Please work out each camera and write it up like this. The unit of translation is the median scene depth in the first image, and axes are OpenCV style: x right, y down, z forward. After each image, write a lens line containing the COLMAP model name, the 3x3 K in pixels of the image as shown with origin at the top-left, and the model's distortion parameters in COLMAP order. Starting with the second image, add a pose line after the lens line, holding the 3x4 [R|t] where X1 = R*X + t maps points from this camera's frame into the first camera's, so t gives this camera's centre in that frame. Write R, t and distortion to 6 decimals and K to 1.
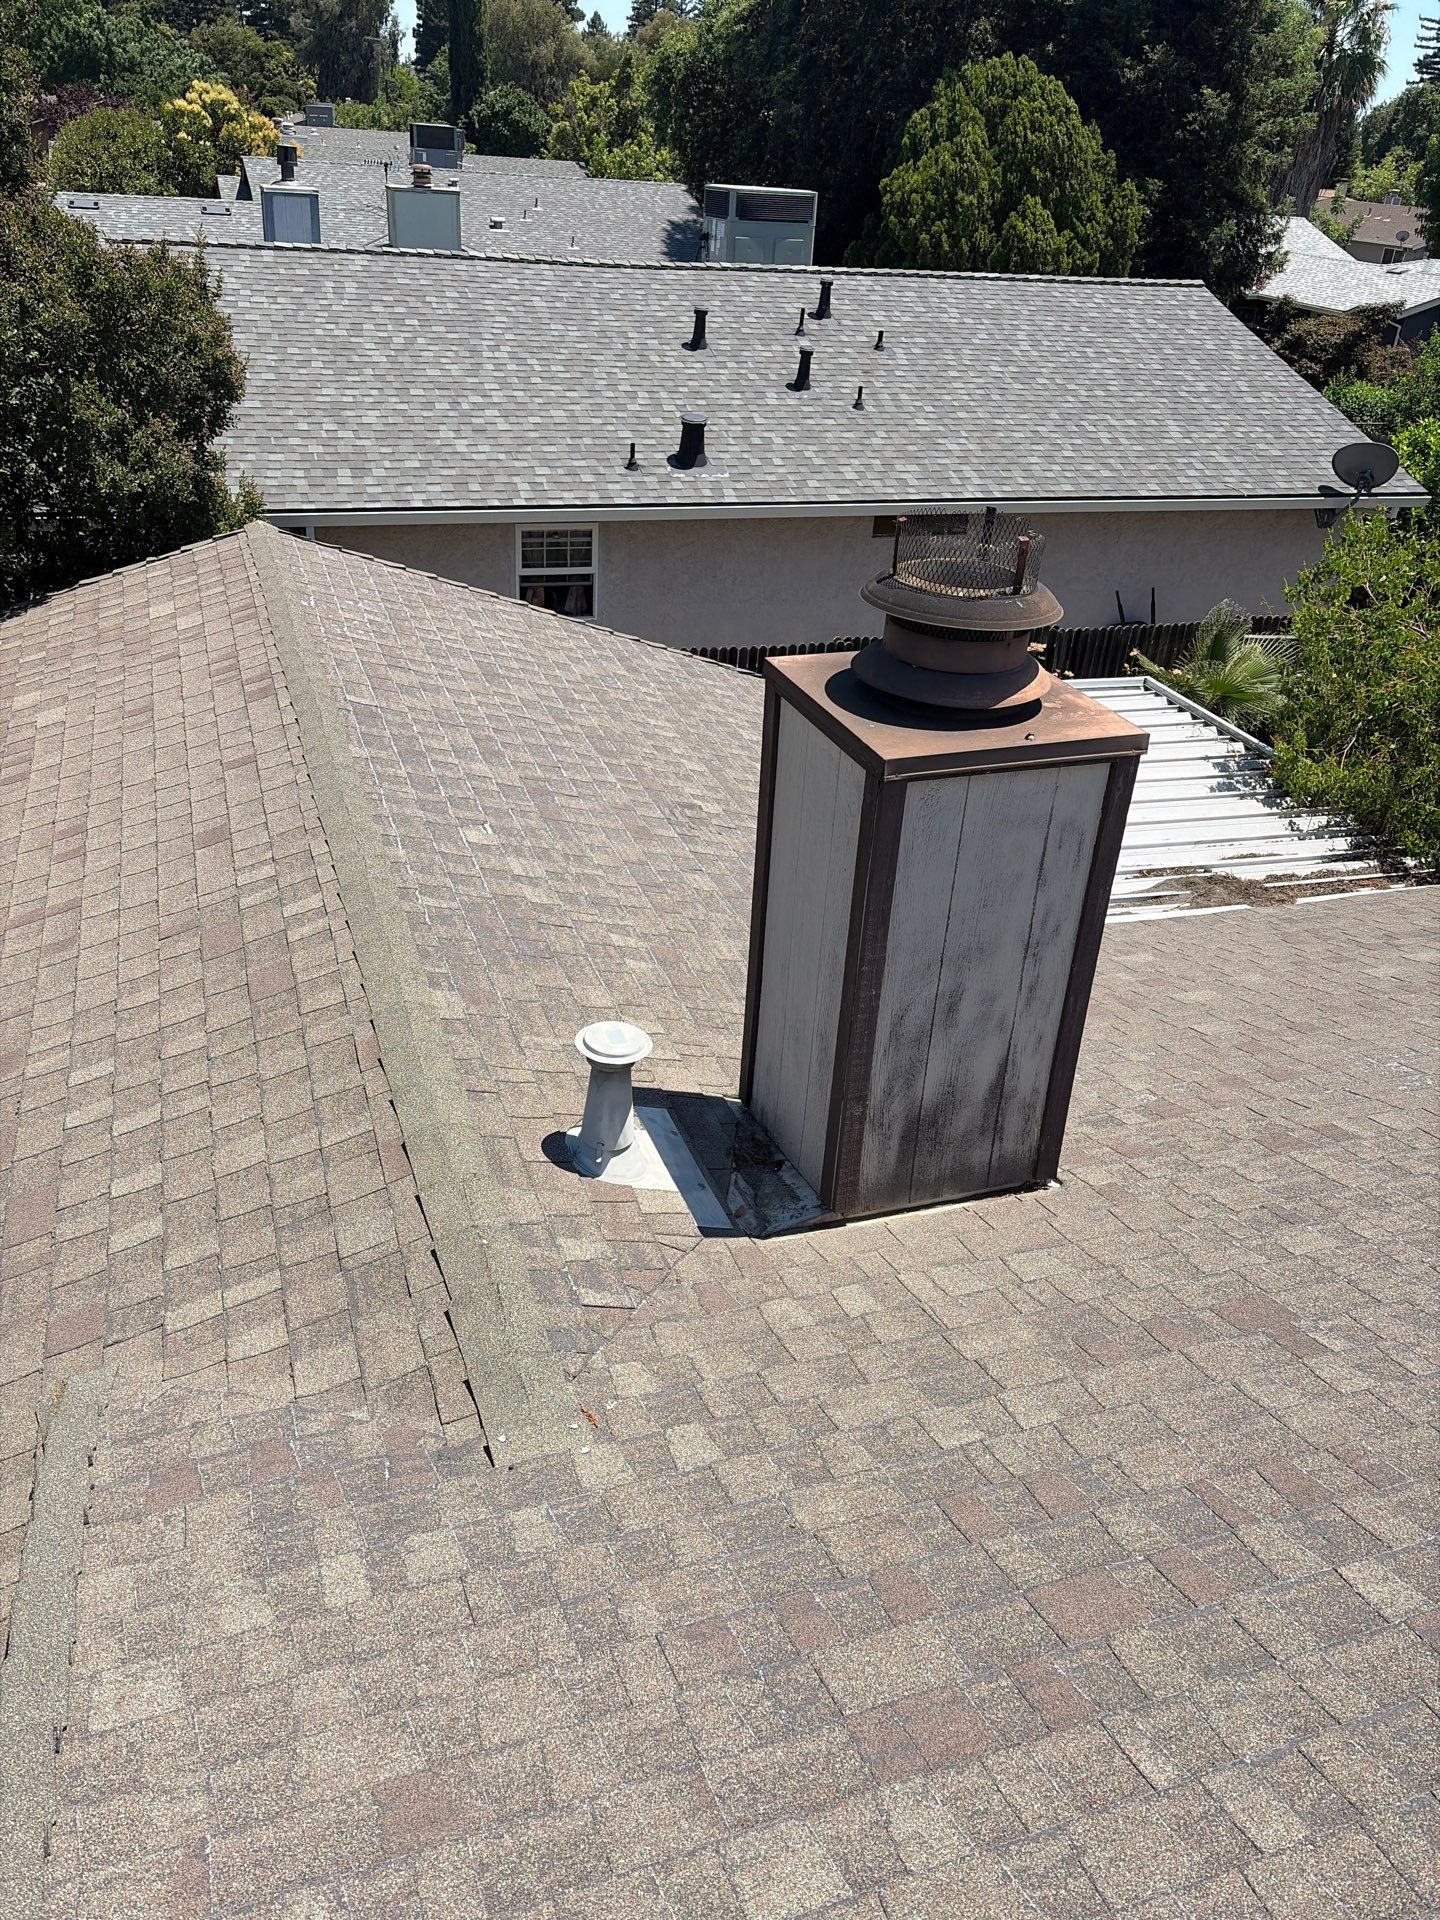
lens RADIAL K [[1468.9, 0, 720.0], [0, 1468.9, 950.4], [0, 0, 1]] dist [0.044265, -0.059028]
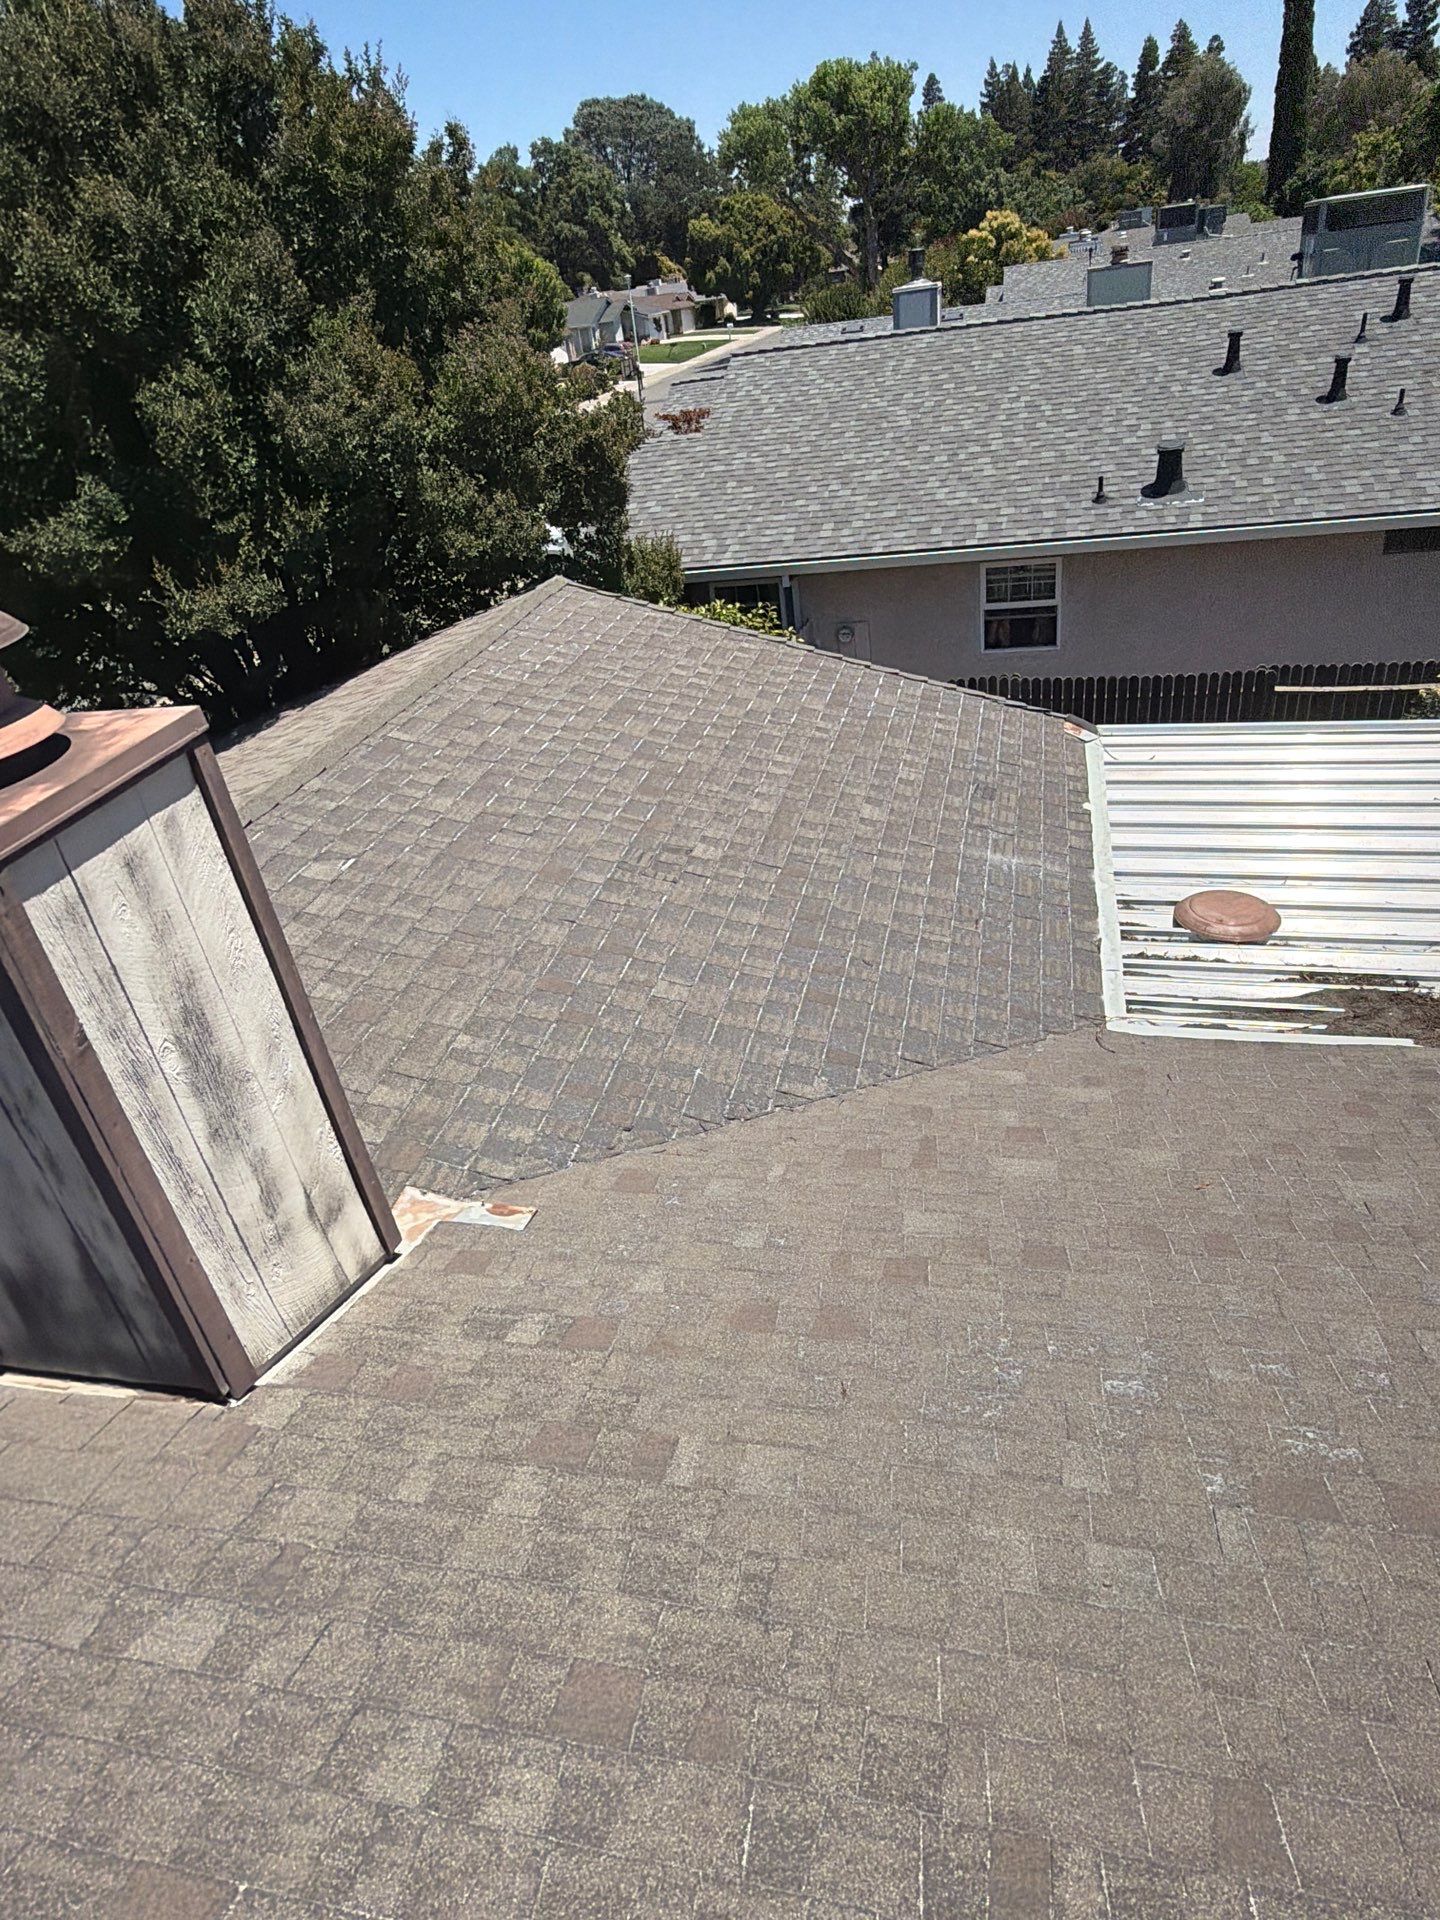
lens RADIAL K [[1152.4, 0, 721.1], [0, 1152.4, 960.7], [0, 0, 1]] dist [0.010436, -0.005804]
pose [[0.824239, 0.135664, -0.549750, 0.207692], [-0.111116, 0.990750, 0.077894, -0.041729], [0.555232, -0.003117, 0.831689, 0.179095]]
